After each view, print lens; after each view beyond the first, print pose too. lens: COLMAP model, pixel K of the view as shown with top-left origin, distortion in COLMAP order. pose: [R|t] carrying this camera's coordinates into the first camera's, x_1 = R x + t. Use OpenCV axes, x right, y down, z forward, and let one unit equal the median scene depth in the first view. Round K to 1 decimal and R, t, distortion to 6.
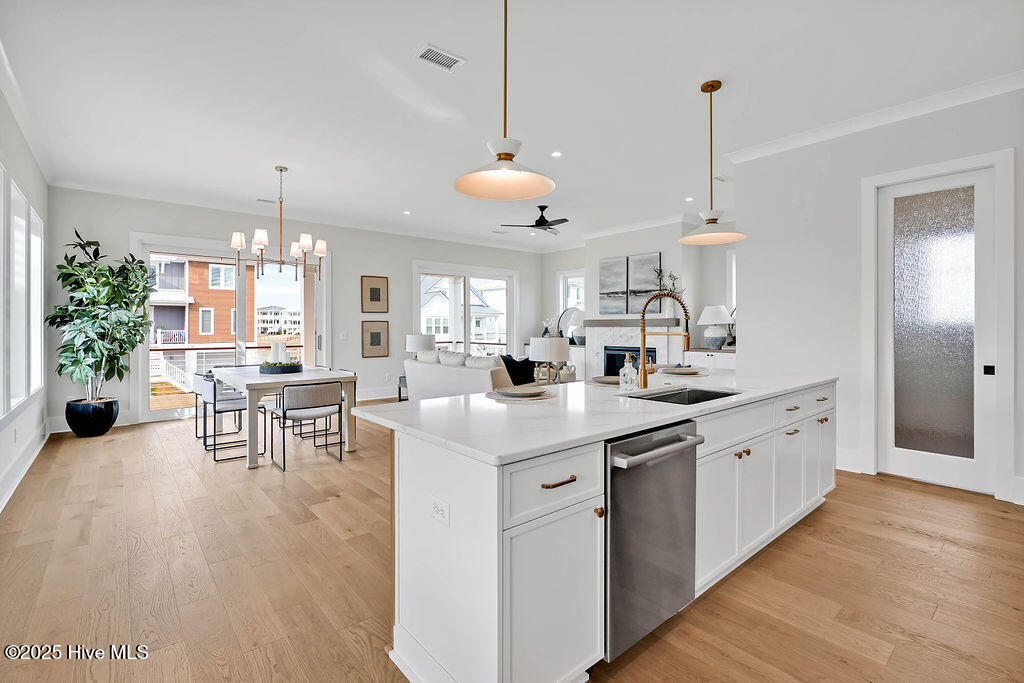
lens RADIAL K [[468.5, 0, 511.0], [0, 468.5, 326.7], [0, 0, 1]] dist [-0.010240, 0.000565]
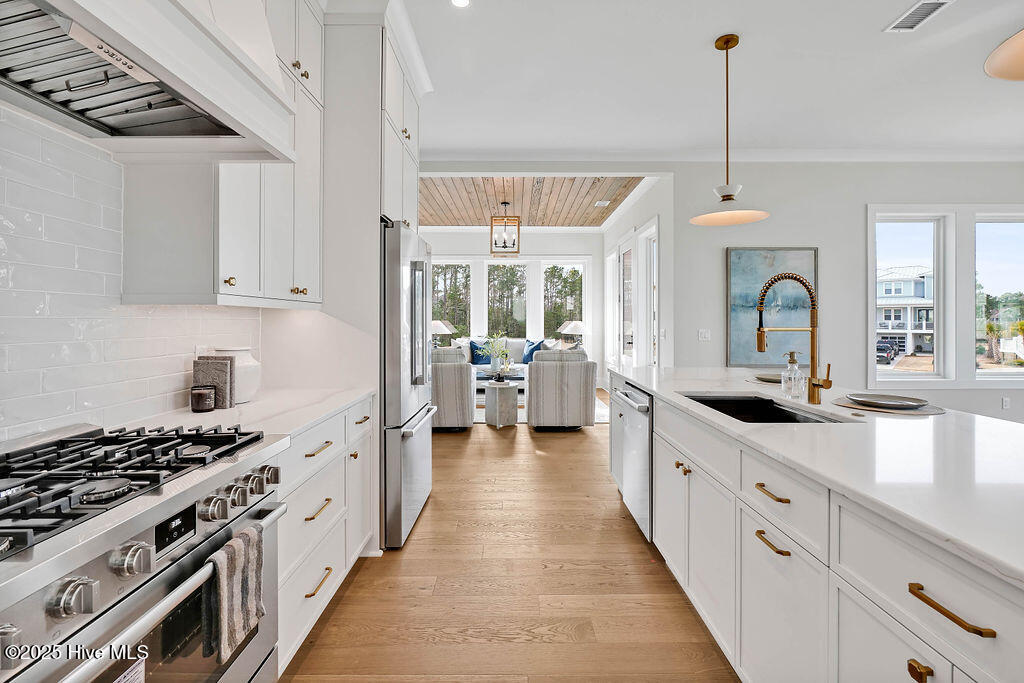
lens RADIAL K [[473.1, 0, 513.3], [0, 473.1, 320.4], [0, 0, 1]] dist [-0.016945, 0.008209]
pose [[-0.647510, 0.001414, -0.762056, 0.378381], [0.002266, 0.999997, -0.000070, -0.000450], [0.762054, -0.001772, -0.647512, 0.369201]]
